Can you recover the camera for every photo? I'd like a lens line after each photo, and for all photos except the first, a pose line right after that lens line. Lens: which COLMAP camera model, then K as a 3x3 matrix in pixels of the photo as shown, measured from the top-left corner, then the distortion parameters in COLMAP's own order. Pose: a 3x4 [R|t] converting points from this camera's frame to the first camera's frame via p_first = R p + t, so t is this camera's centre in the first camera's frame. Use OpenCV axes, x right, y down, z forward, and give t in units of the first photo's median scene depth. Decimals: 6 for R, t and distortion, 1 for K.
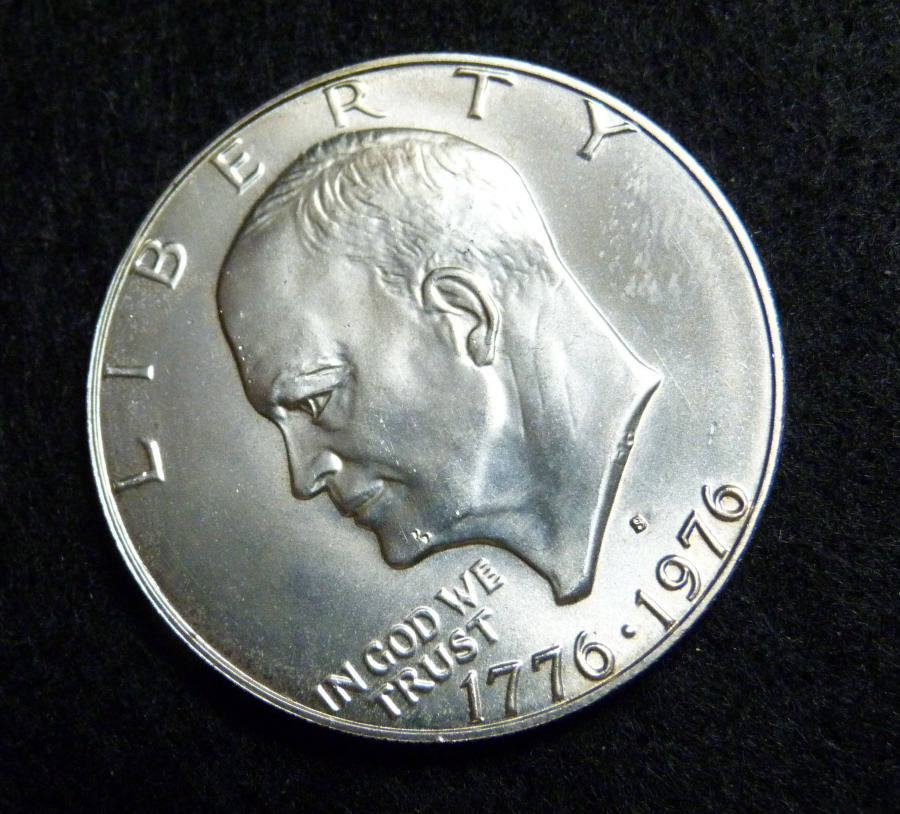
lens RADIAL K [[1245.4, 0, 449.2], [0, 1245.4, 410.3], [0, 0, 1]] dist [0.011865, 0.000000]
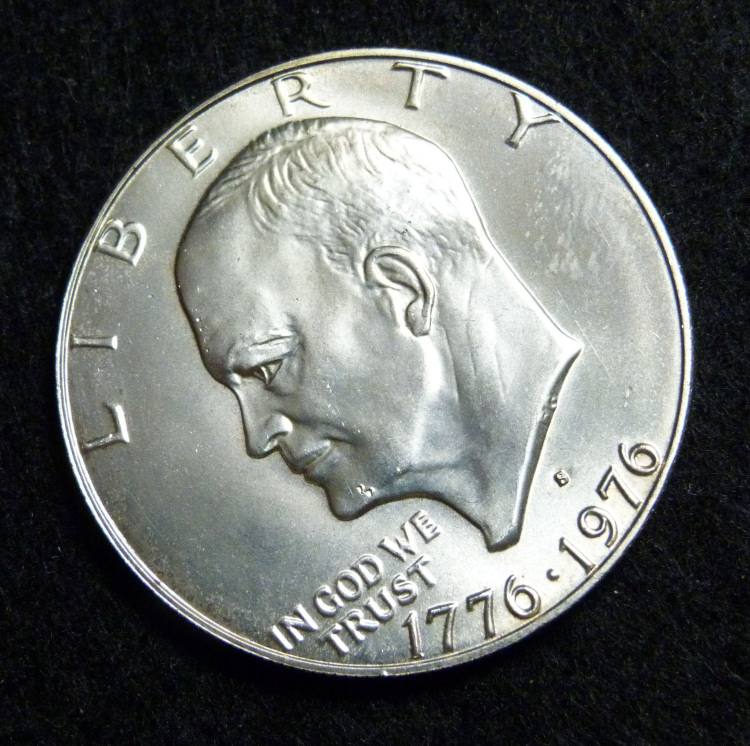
lens RADIAL K [[1541.8, 0, 374.0], [0, 1541.8, 367.7], [0, 0, 1]] dist [0.115204, 0.000000]
pose [[0.999670, -0.003339, 0.025454, -0.048384], [0.003284, 0.999992, 0.002221, -0.010863], [-0.025462, -0.002137, 0.999674, -0.360746]]
